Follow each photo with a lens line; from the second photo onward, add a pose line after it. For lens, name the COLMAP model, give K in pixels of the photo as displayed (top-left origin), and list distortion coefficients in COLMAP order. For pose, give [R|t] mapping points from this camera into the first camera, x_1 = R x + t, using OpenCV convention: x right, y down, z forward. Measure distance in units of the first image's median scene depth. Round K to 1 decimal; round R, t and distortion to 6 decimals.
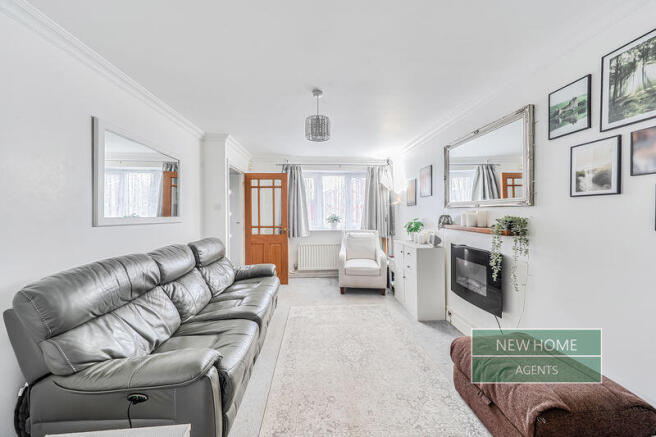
lens RADIAL K [[219.0, 0, 324.4], [0, 219.0, 214.6], [0, 0, 1]] dist [0.000313, 0.000009]
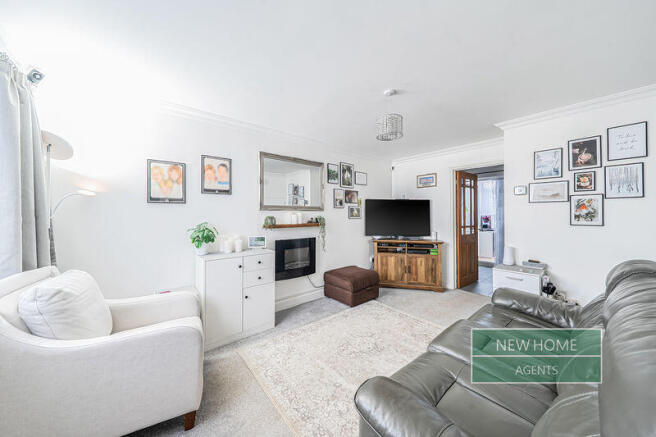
lens RADIAL K [[219.0, 0, 325.7], [0, 219.0, 212.3], [0, 0, 1]] dist [0.000313, 0.000009]
pose [[-0.582847, 0.004012, 0.812572, -0.925853], [0.014519, 0.999880, 0.005478, -0.042455], [-0.812452, 0.014991, -0.582835, 2.565803]]
